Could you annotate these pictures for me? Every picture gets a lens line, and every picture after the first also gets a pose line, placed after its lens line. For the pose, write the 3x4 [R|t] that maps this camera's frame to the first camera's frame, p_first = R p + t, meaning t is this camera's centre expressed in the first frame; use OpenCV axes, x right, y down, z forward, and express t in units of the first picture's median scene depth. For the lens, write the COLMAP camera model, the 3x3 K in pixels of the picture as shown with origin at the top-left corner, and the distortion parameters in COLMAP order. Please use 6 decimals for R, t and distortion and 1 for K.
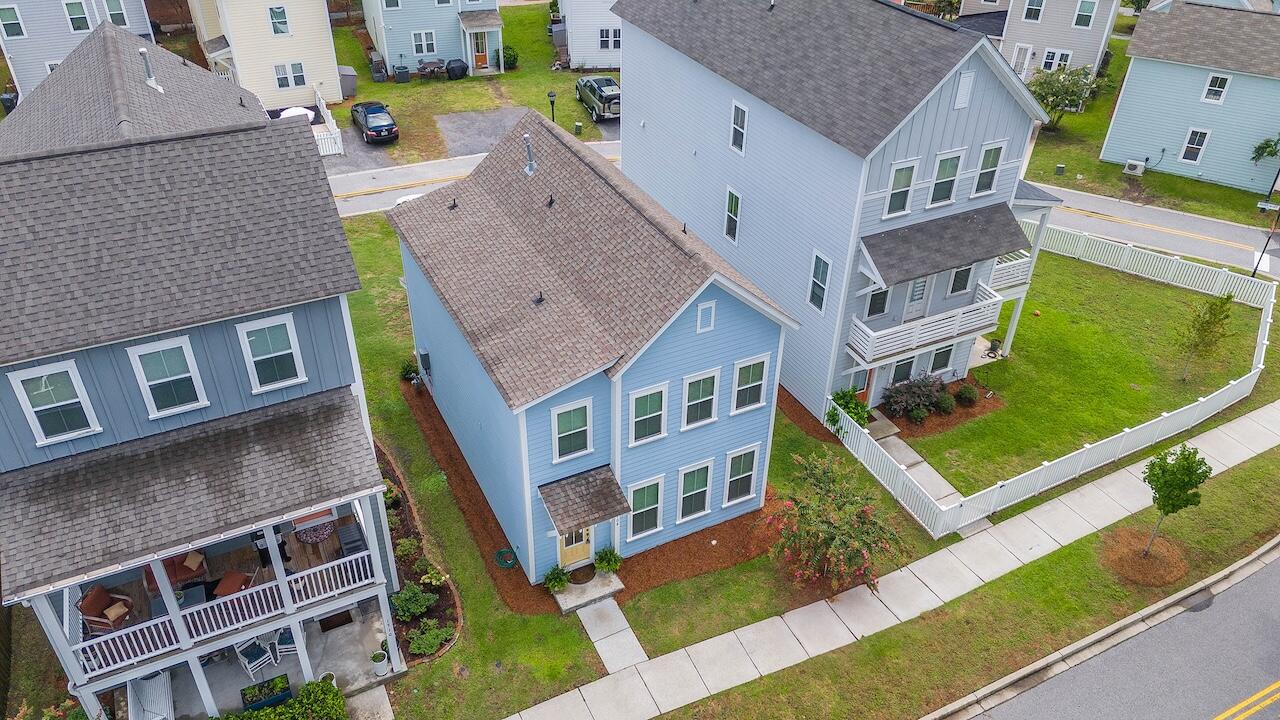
lens RADIAL K [[946.4, 0, 640.0], [0, 946.4, 360.0], [0, 0, 1]] dist [0.113594, -0.127999]
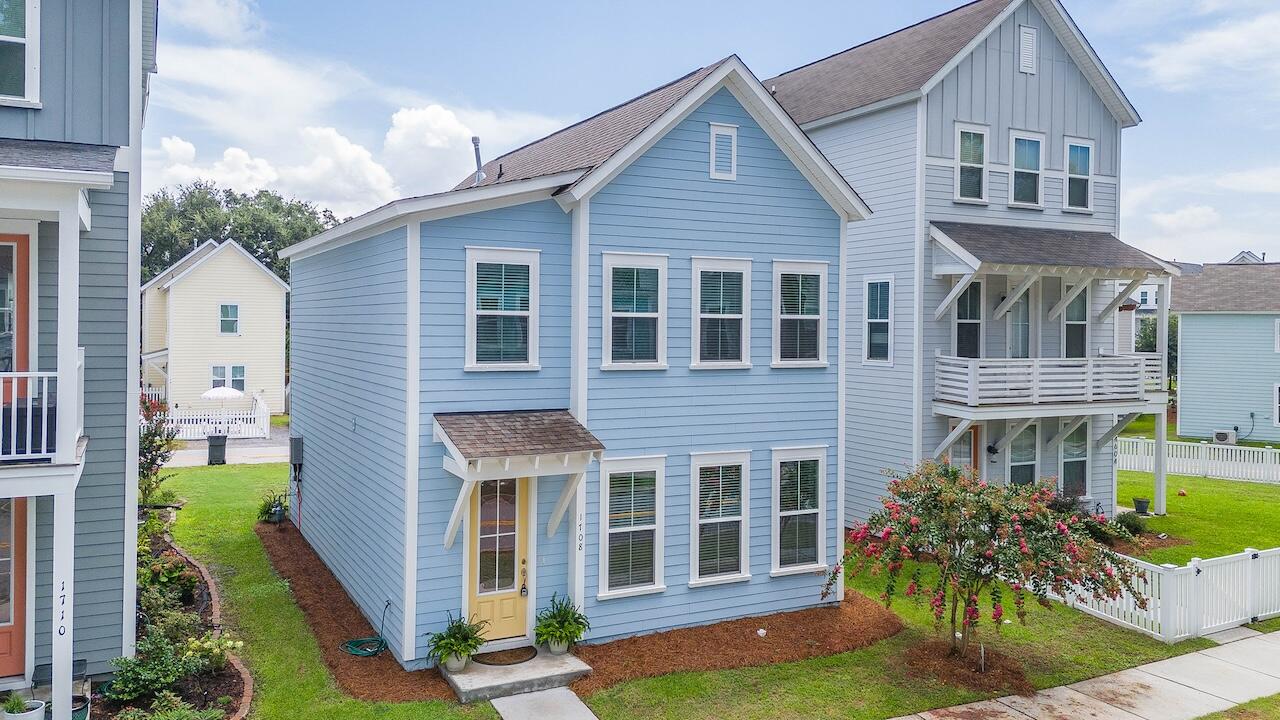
lens RADIAL K [[976.5, 0, 635.8], [0, 976.5, 354.5], [0, 0, 1]] dist [0.041701, 0.001750]
pose [[0.999940, -0.006300, 0.008943, 0.003426], [0.010270, 0.822166, -0.569156, 0.393733], [-0.003767, 0.569213, 0.822181, 0.478120]]
